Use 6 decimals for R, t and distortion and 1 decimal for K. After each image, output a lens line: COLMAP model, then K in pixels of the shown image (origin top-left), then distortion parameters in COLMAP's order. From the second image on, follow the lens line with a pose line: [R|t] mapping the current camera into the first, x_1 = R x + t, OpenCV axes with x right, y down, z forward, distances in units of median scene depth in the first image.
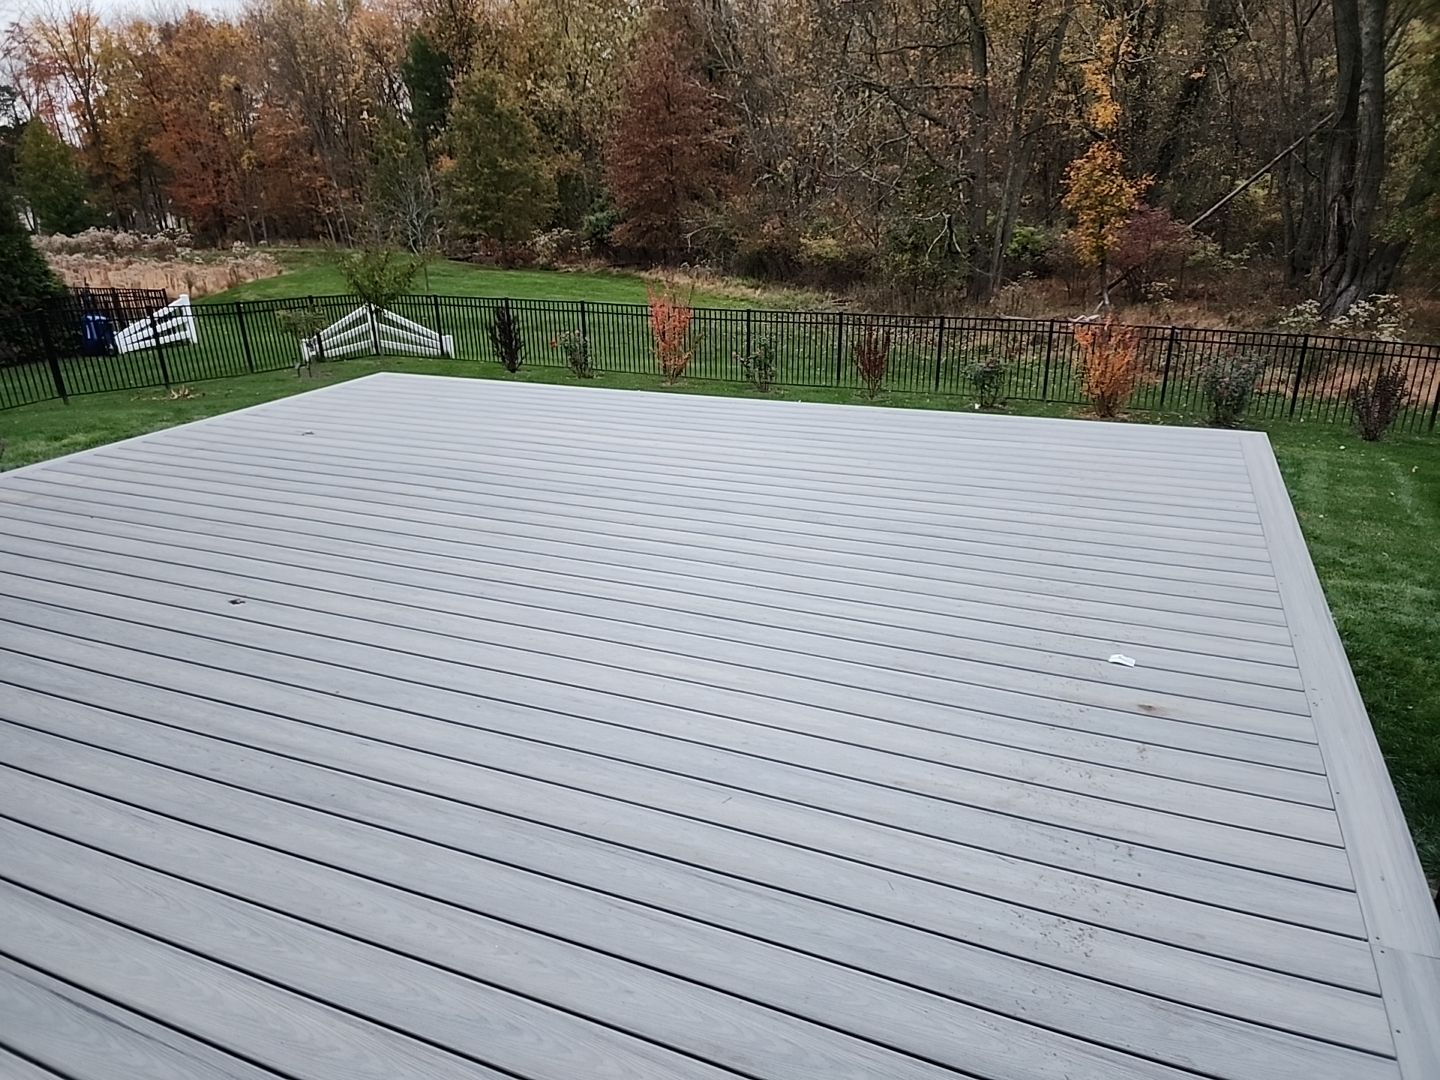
lens RADIAL K [[963.2, 0, 720.0], [0, 963.2, 540.0], [0, 0, 1]] dist [0.083743, -0.067906]
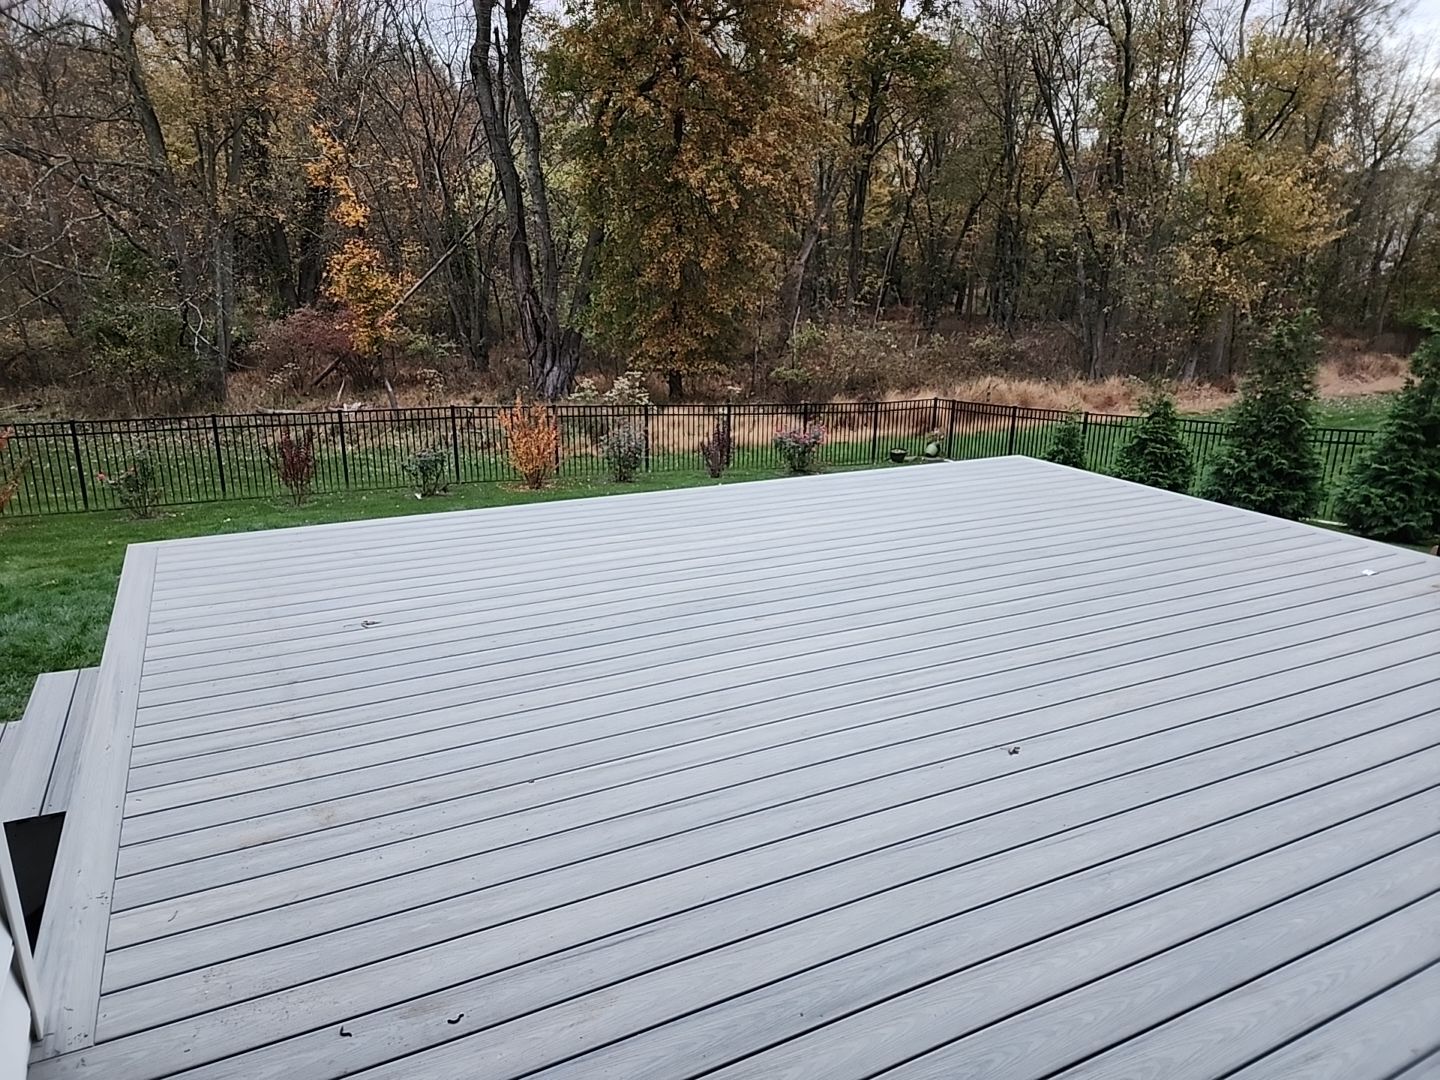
lens RADIAL K [[963.2, 0, 720.0], [0, 963.2, 540.0], [0, 0, 1]] dist [0.083743, -0.067906]
pose [[0.627474, -0.182363, 0.756981, -0.223533], [0.246696, 0.968663, 0.028869, -0.036185], [-0.738524, 0.168629, 0.652799, 0.105108]]
